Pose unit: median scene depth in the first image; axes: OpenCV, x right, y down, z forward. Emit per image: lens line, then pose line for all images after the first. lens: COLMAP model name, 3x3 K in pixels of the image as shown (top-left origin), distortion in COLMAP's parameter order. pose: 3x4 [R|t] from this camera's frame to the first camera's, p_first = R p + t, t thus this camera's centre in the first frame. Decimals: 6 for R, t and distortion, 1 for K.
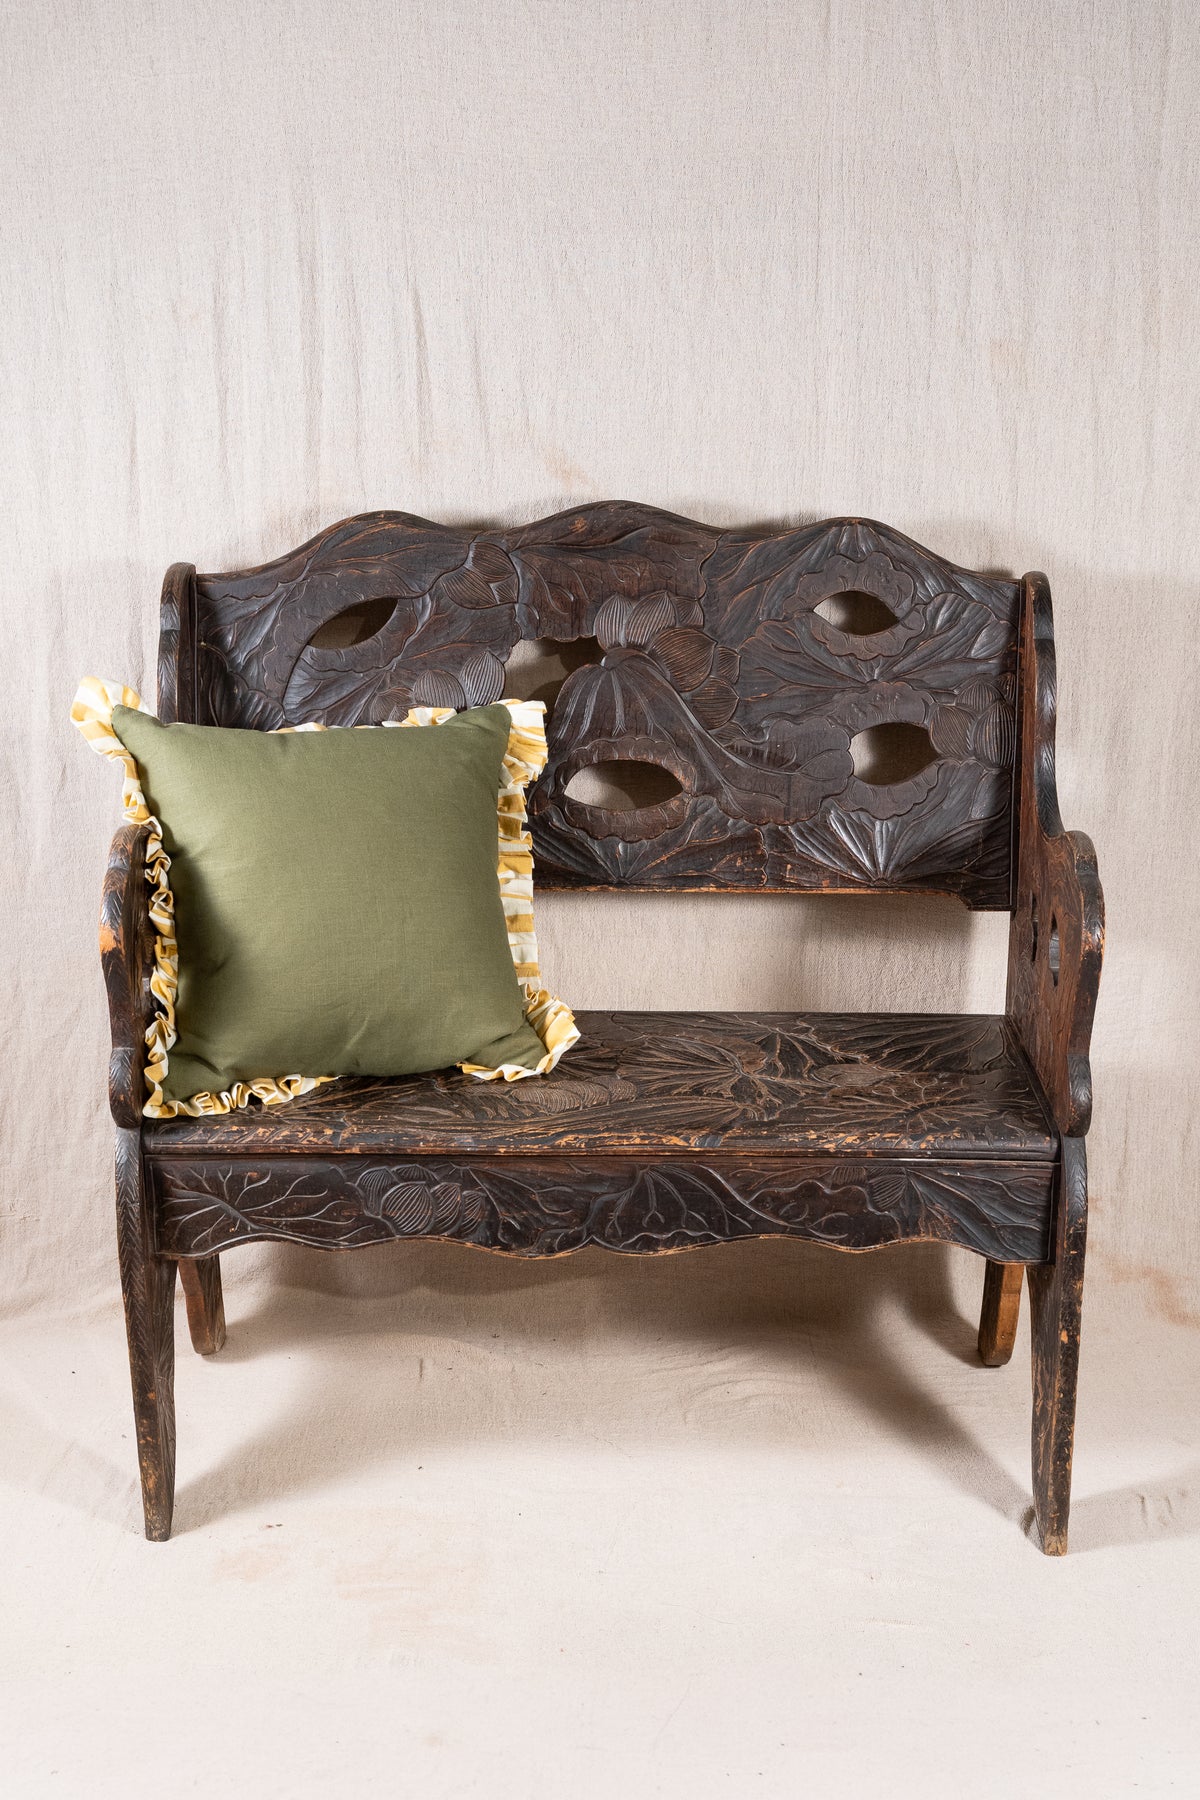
lens RADIAL K [[2573.2, 0, 552.6], [0, 2573.2, 994.5], [0, 0, 1]] dist [0.006421, -0.024658]
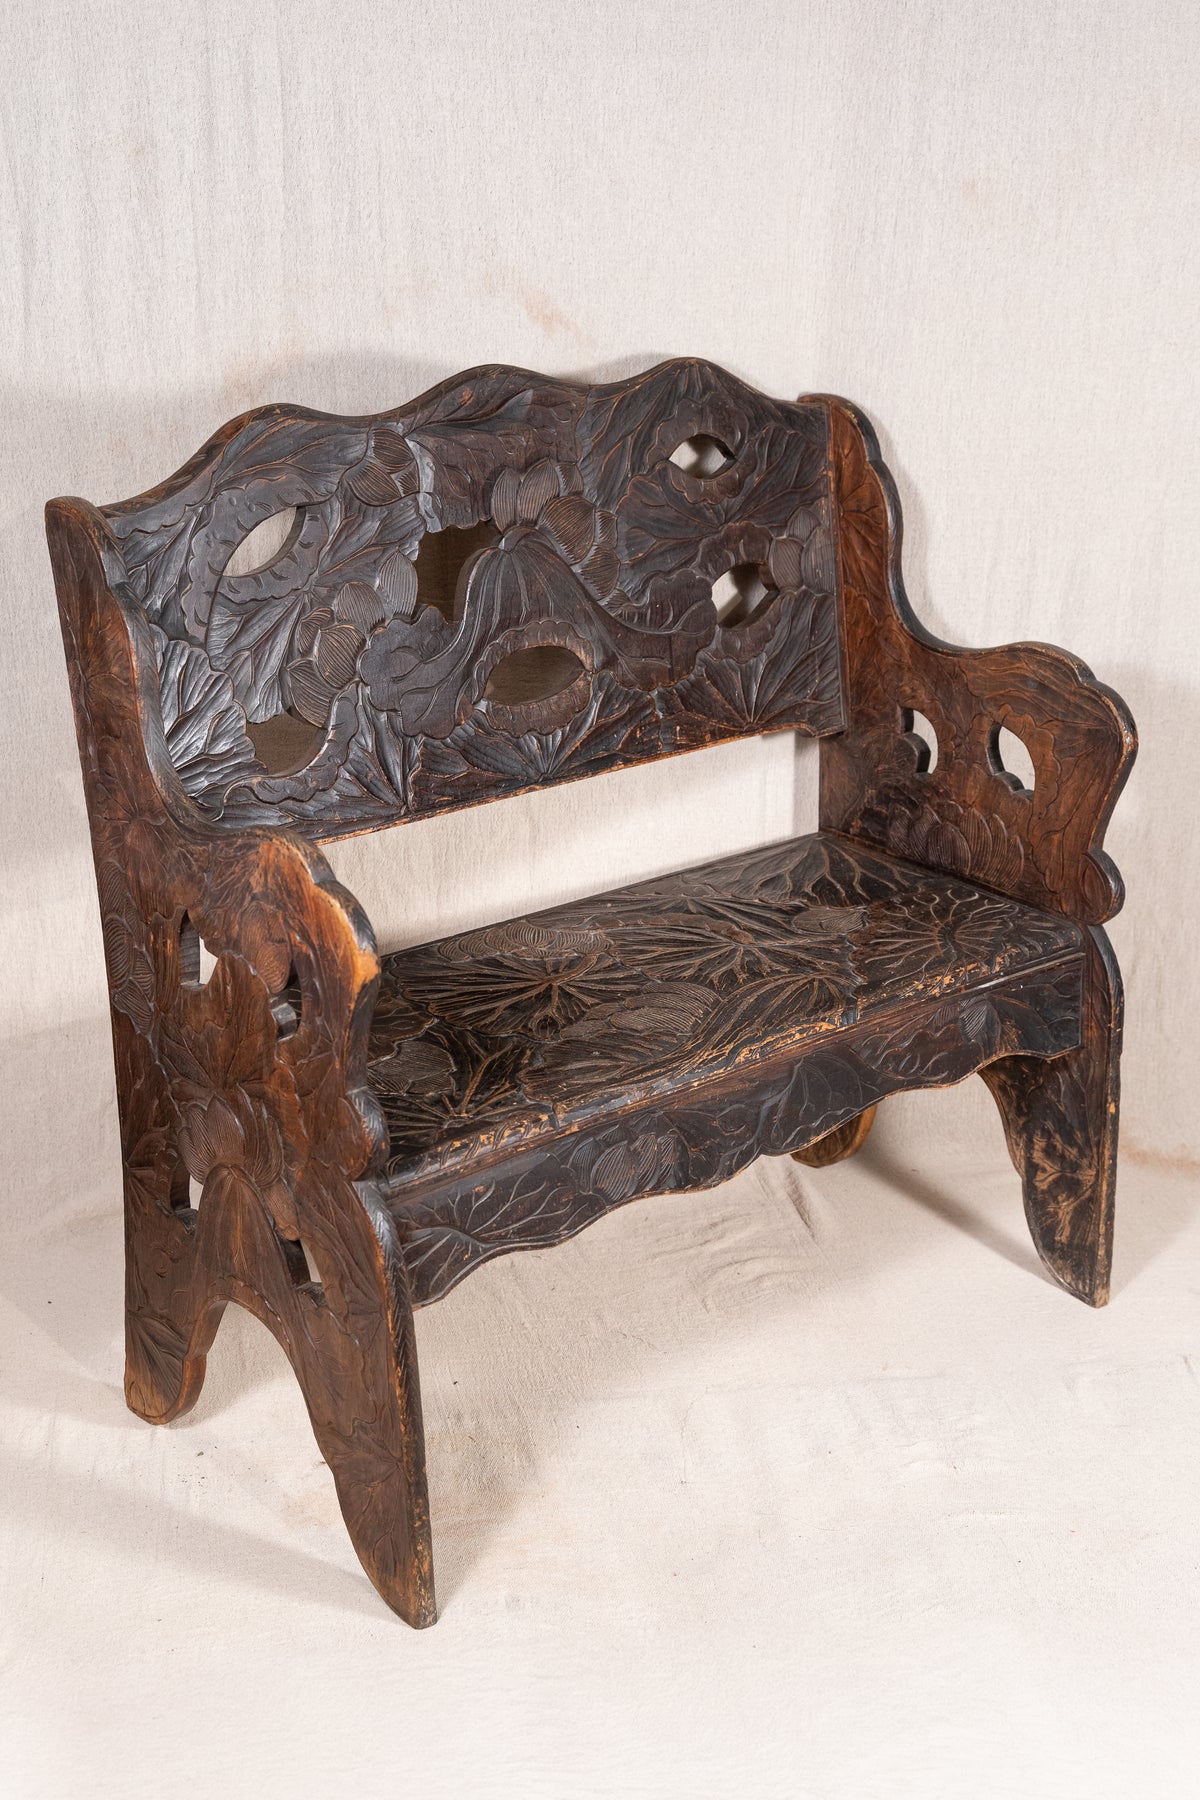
lens RADIAL K [[2573.2, 0, 552.6], [0, 2573.2, 994.5], [0, 0, 1]] dist [0.006421, -0.024658]
pose [[0.752820, -0.250637, 0.608641, -0.577009], [0.189650, 0.968047, 0.164064, -0.124762], [-0.630314, -0.008082, 0.776299, 0.289311]]
